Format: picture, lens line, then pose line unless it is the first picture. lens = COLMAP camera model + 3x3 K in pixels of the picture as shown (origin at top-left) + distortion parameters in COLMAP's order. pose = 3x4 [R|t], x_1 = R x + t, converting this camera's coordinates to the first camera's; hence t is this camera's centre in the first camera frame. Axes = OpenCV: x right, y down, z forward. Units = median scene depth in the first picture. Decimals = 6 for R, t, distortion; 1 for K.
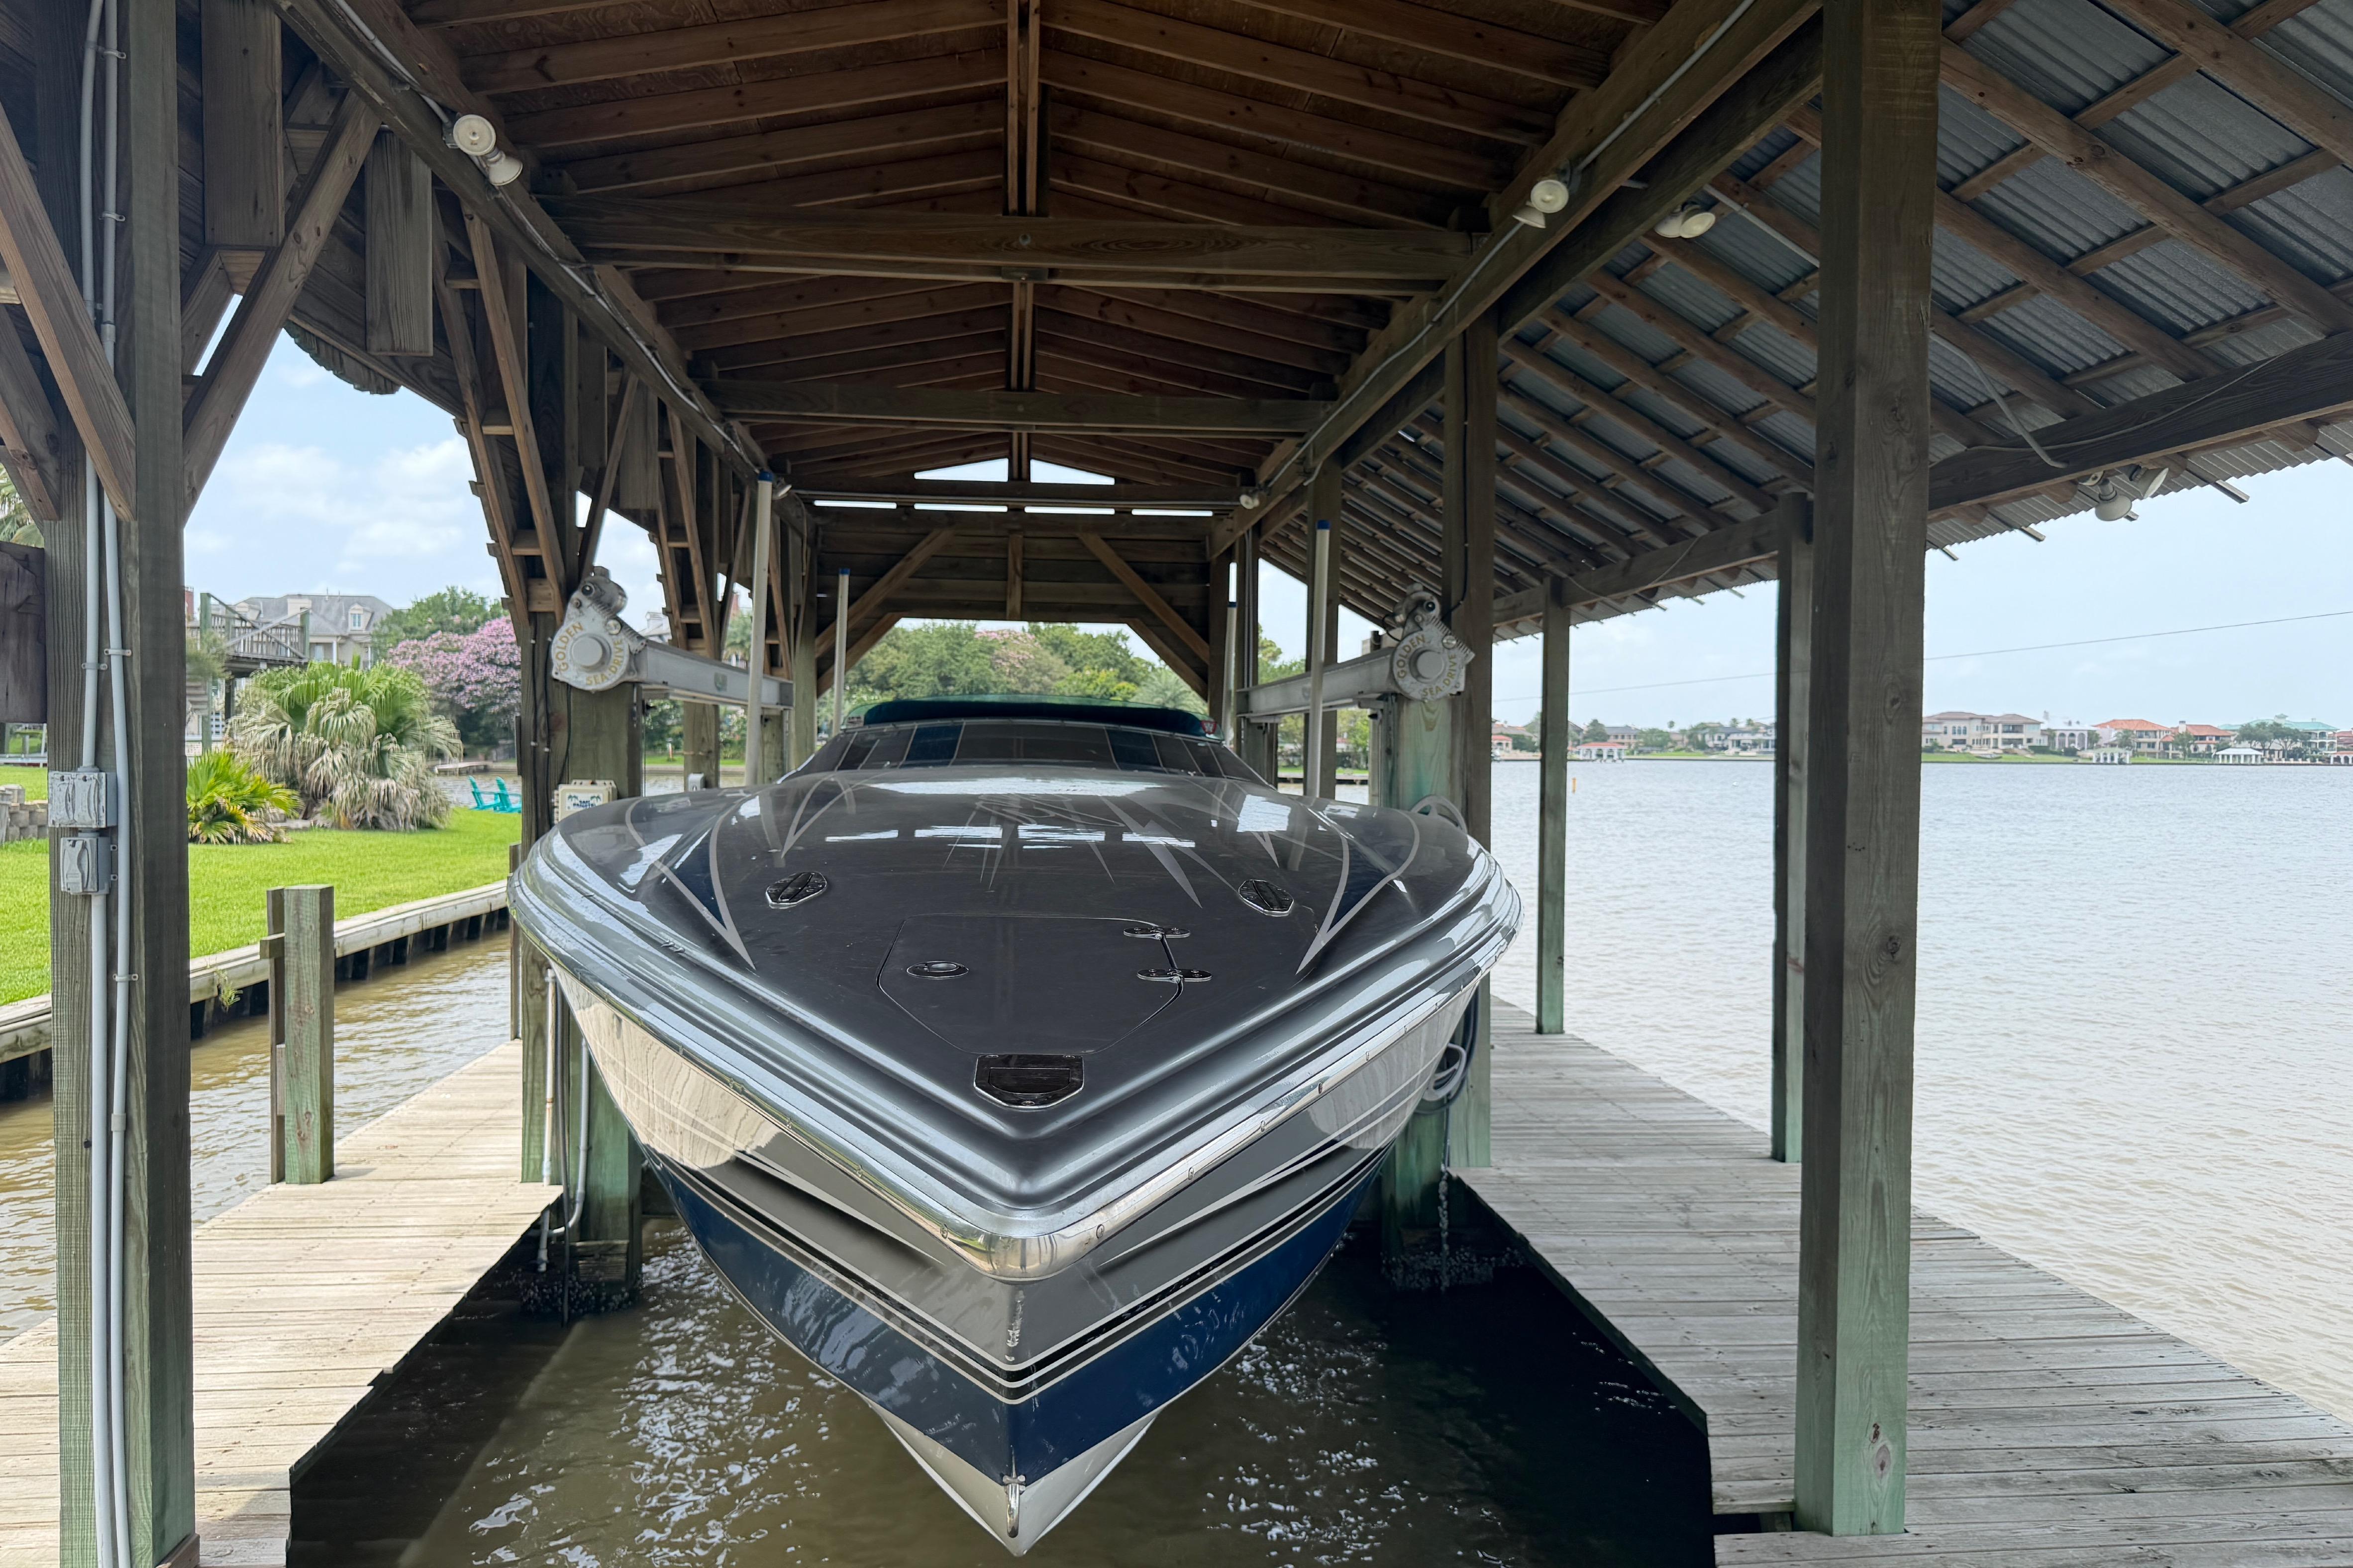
lens RADIAL K [[1662.8, 0, 1198.6], [0, 1662.8, 795.2], [0, 0, 1]] dist [0.011804, -0.020172]
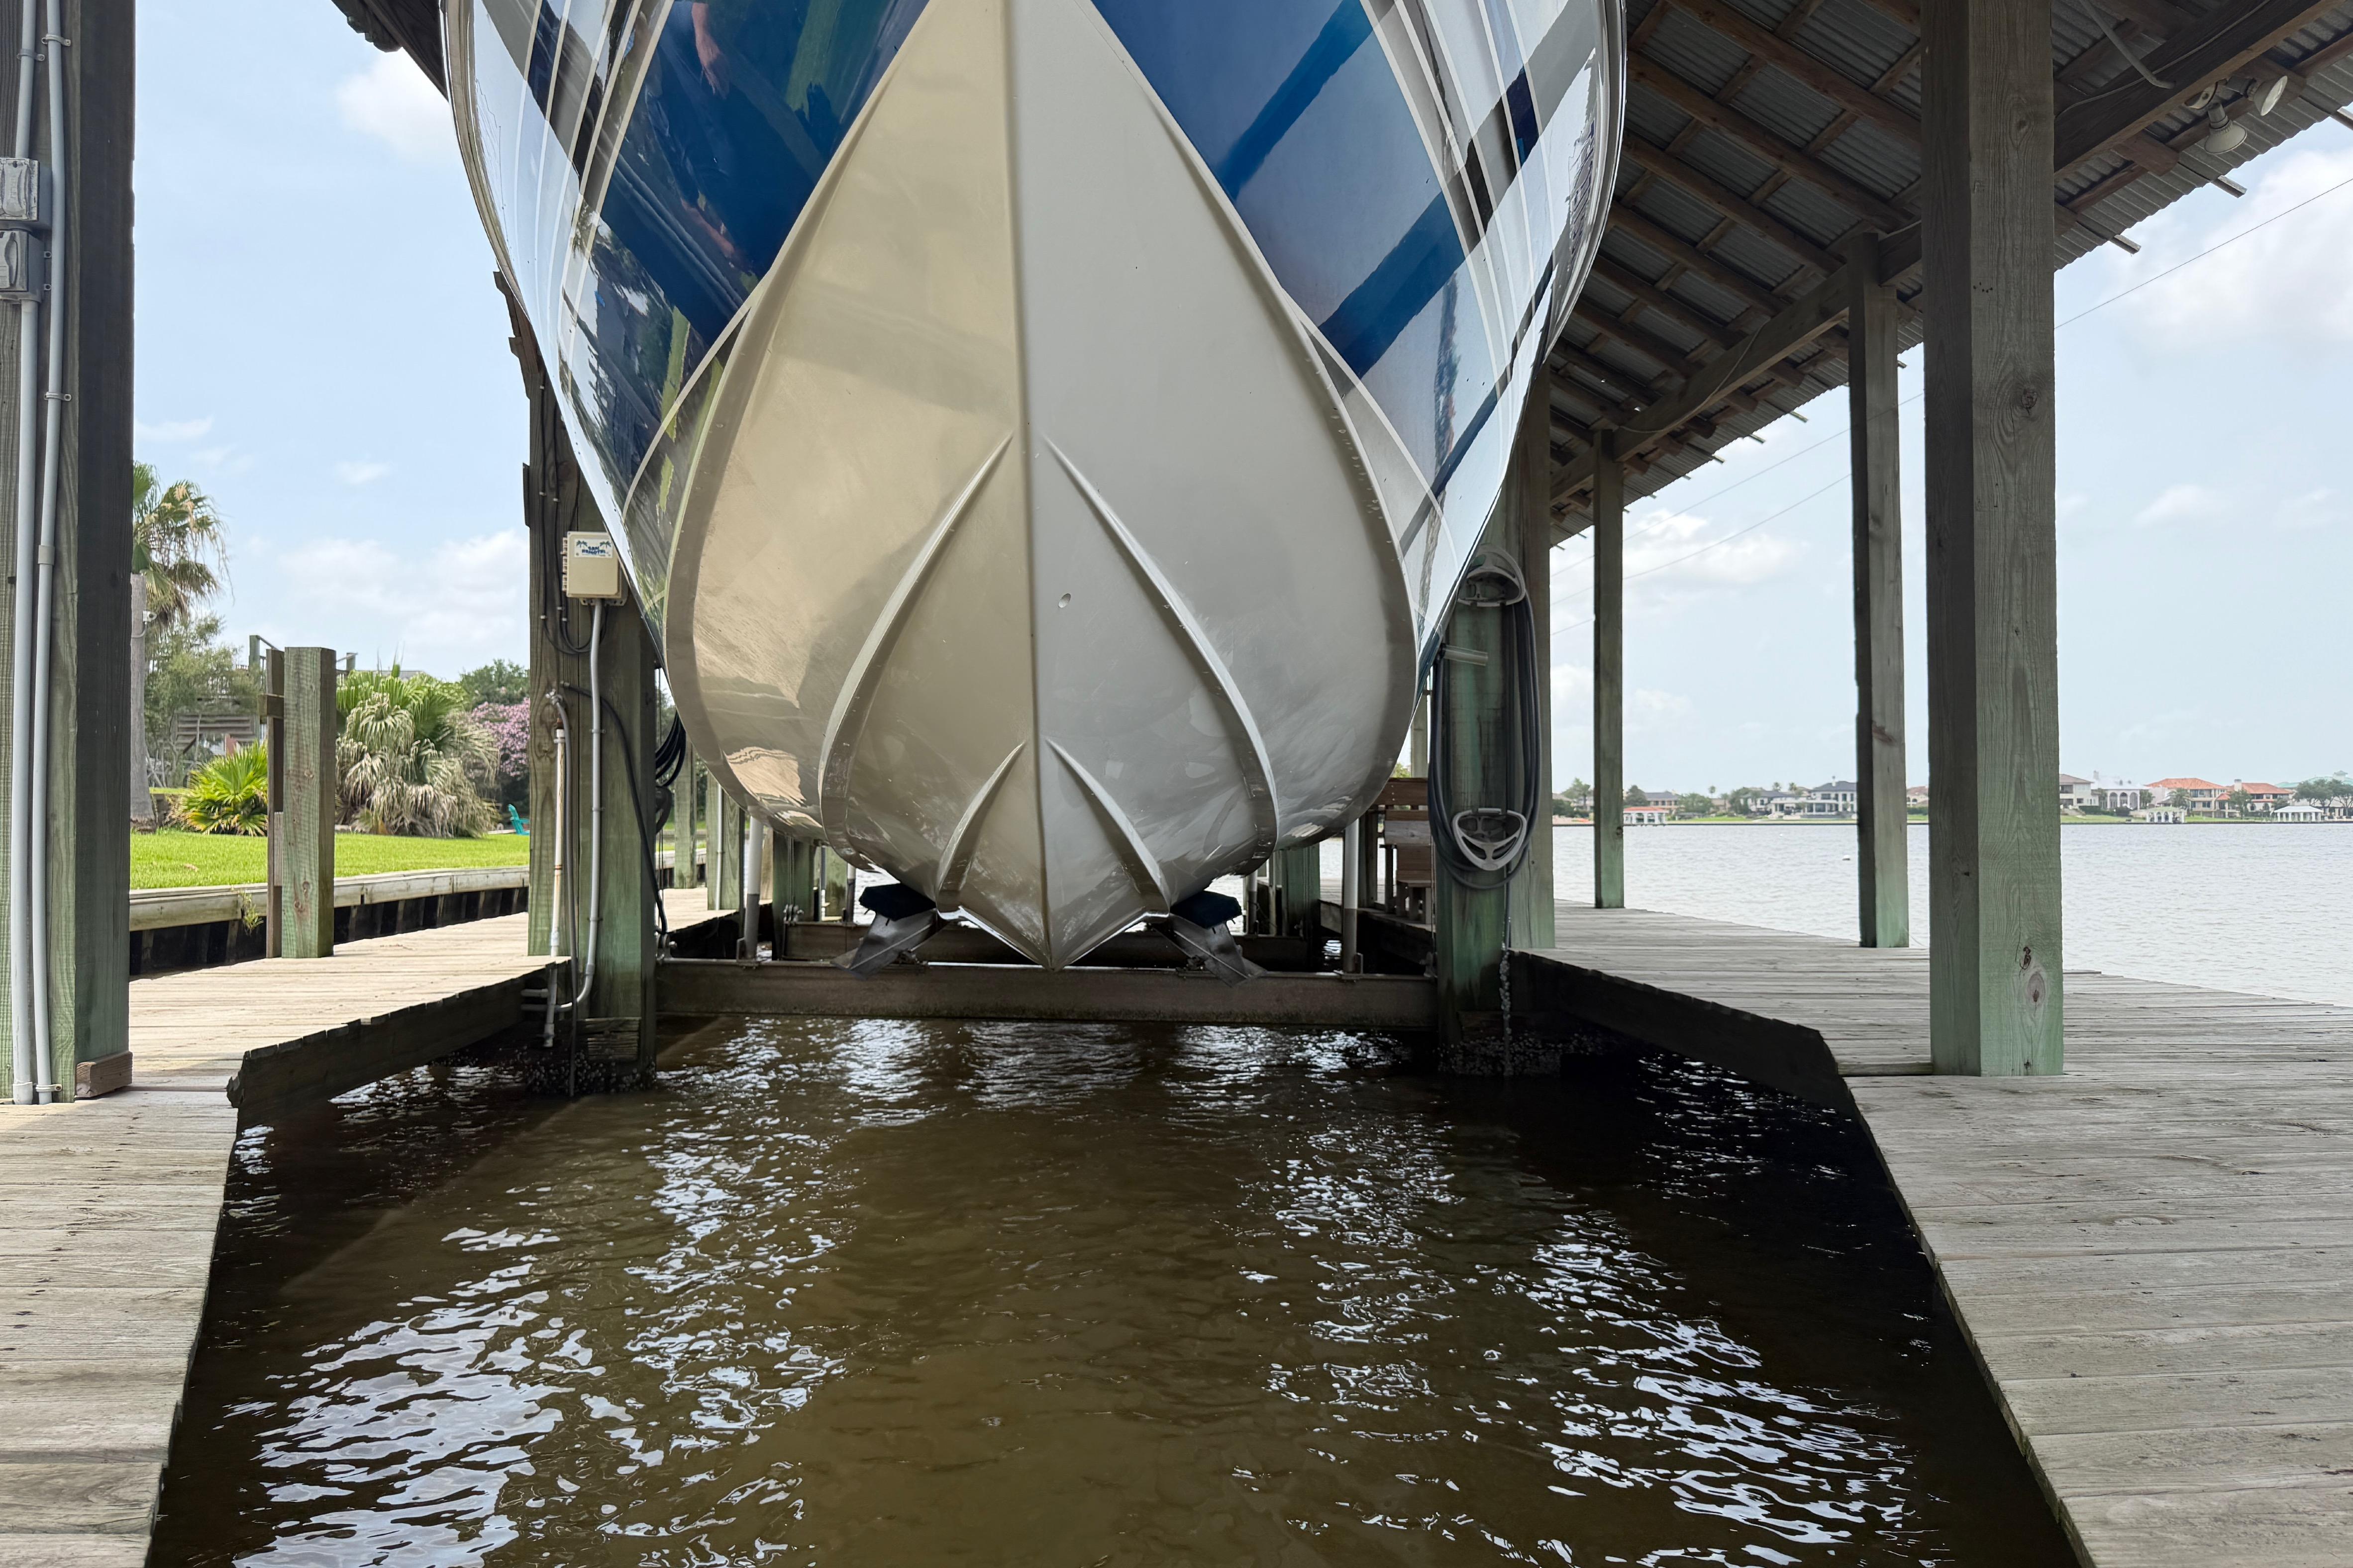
lens RADIAL K [[1662.8, 0, 1181.7], [0, 1662.8, 798.2], [0, 0, 1]] dist [0.011804, -0.020172]
pose [[0.999412, -0.012481, -0.031924, -0.003500], [0.011112, 0.999026, -0.042703, 0.187992], [0.032426, 0.042323, 0.998578, 0.063133]]
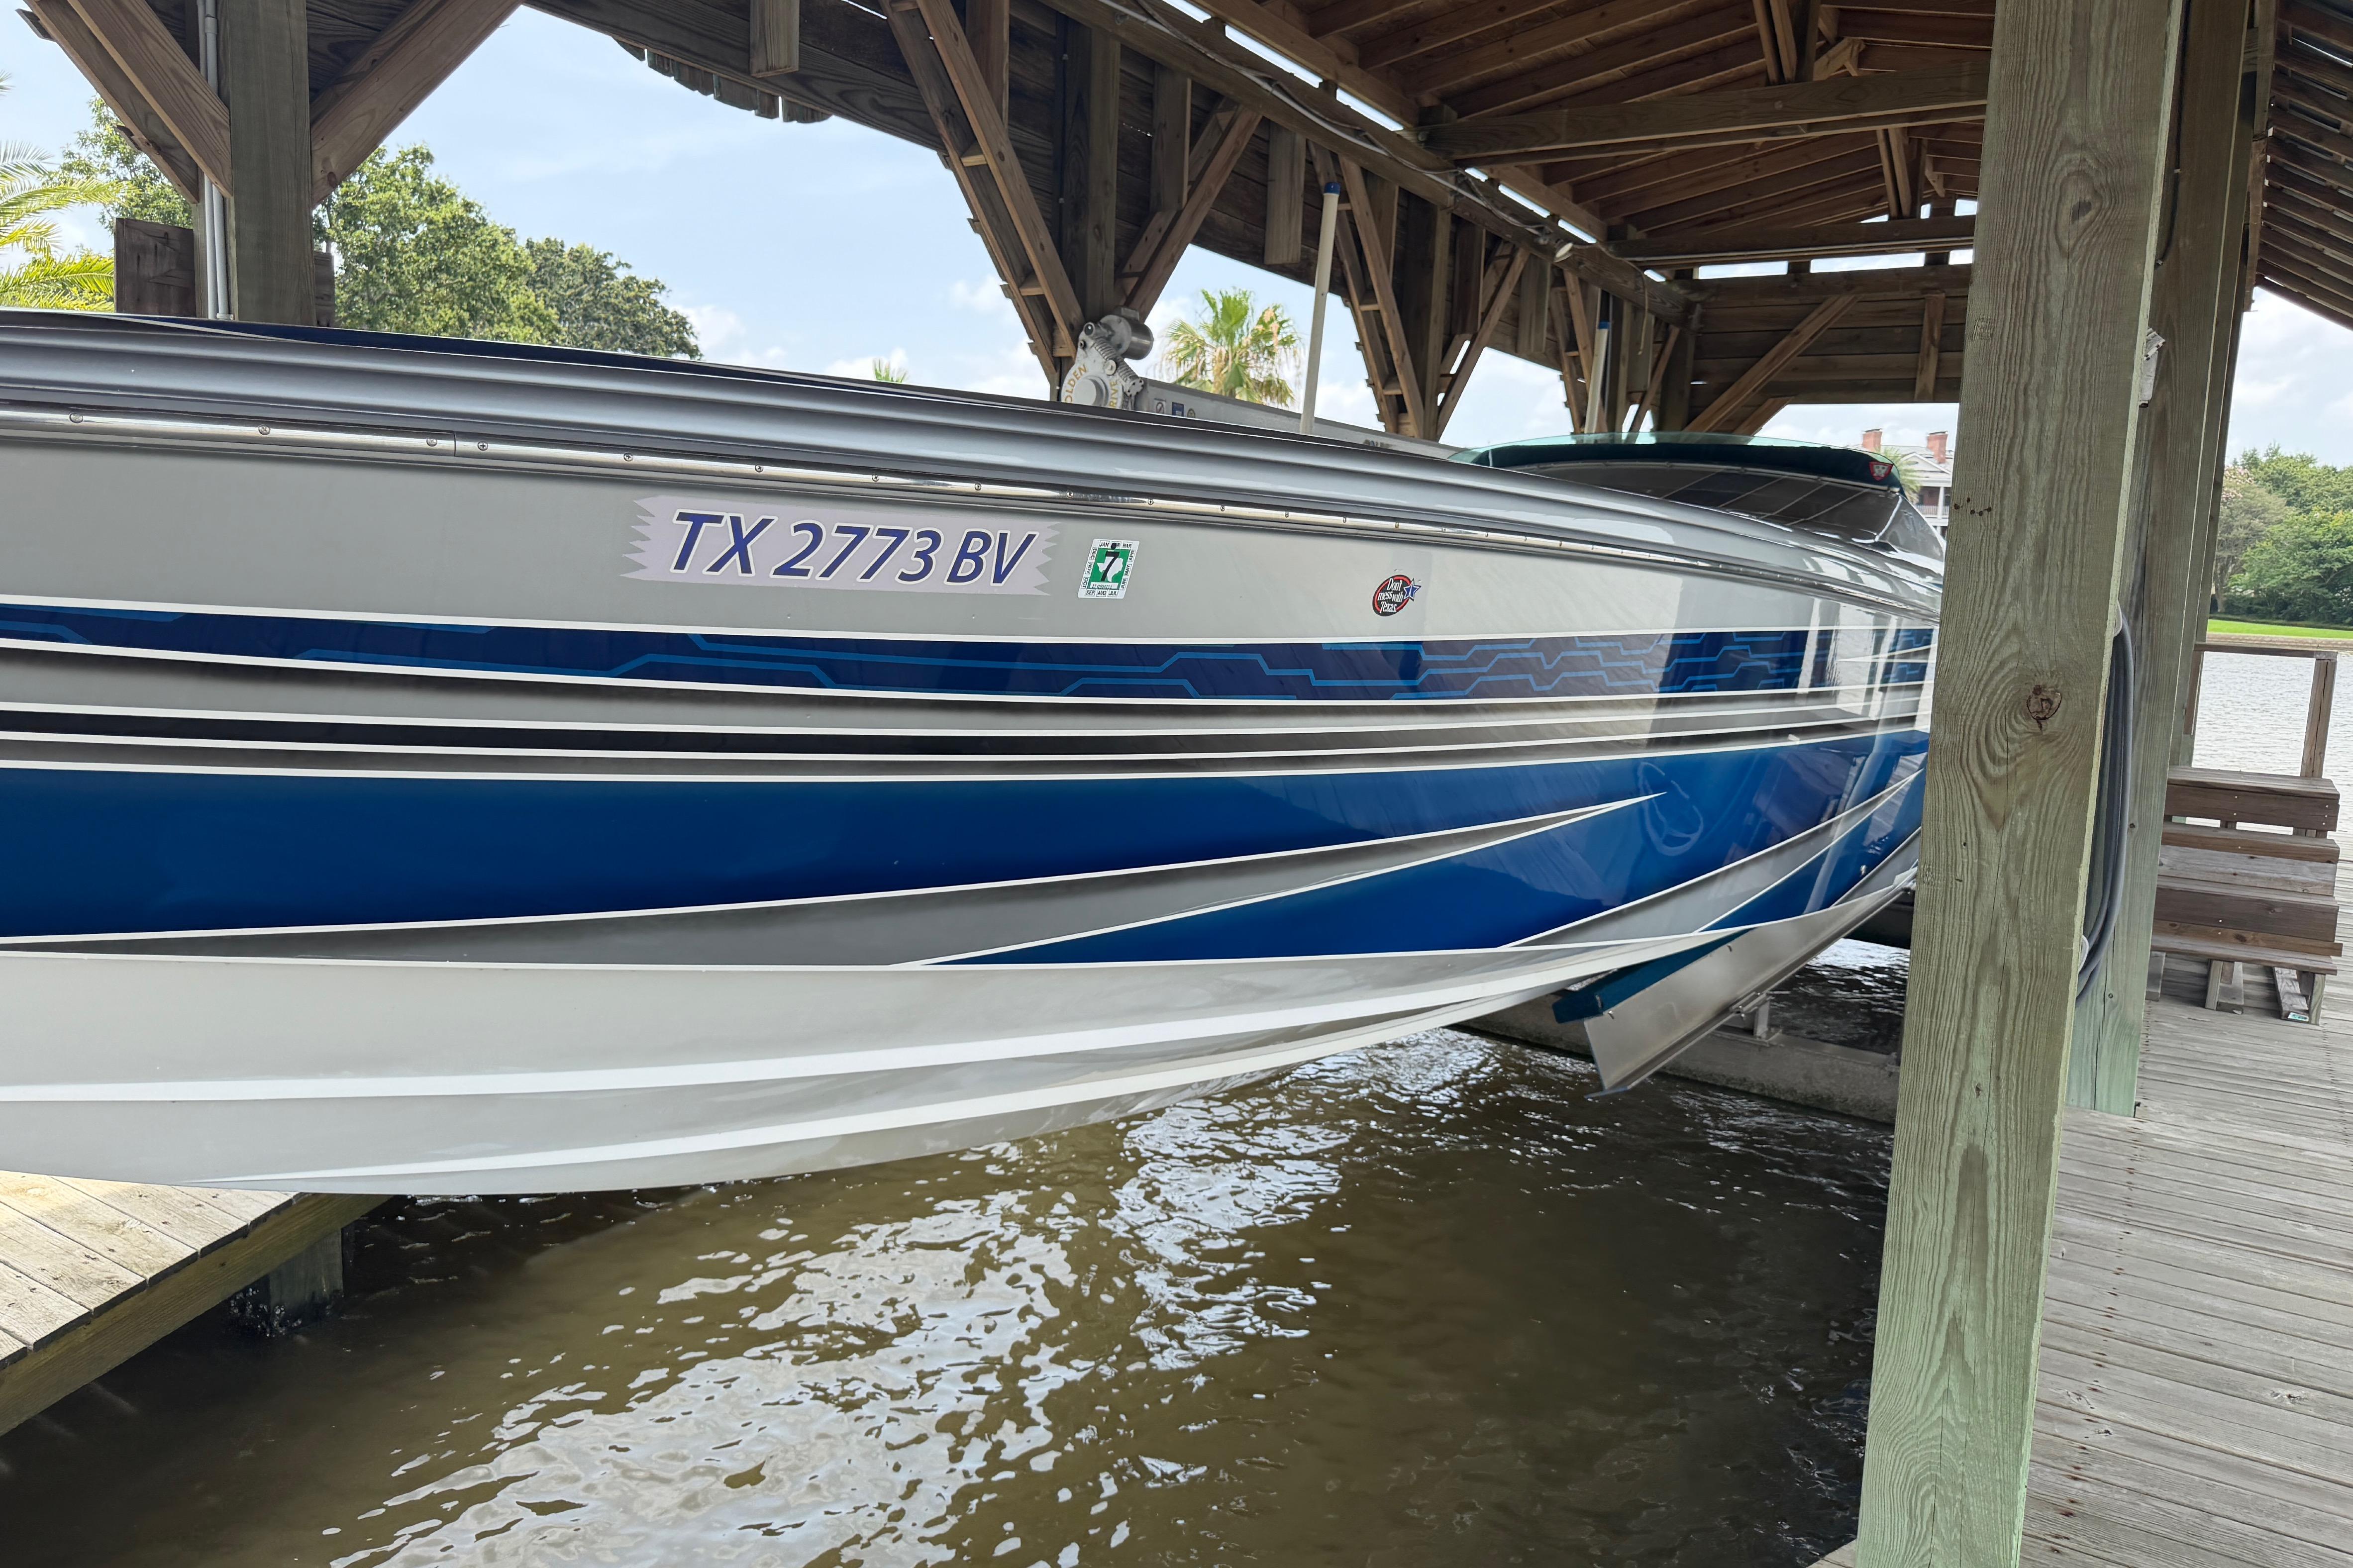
lens RADIAL K [[1662.8, 0, 1159.0], [0, 1662.8, 776.2], [0, 0, 1]] dist [0.011804, -0.020172]
pose [[0.772410, 0.099446, -0.627291, 0.297639], [-0.049778, 0.994106, 0.096304, 0.043100], [0.633171, -0.043160, 0.772808, 0.244950]]
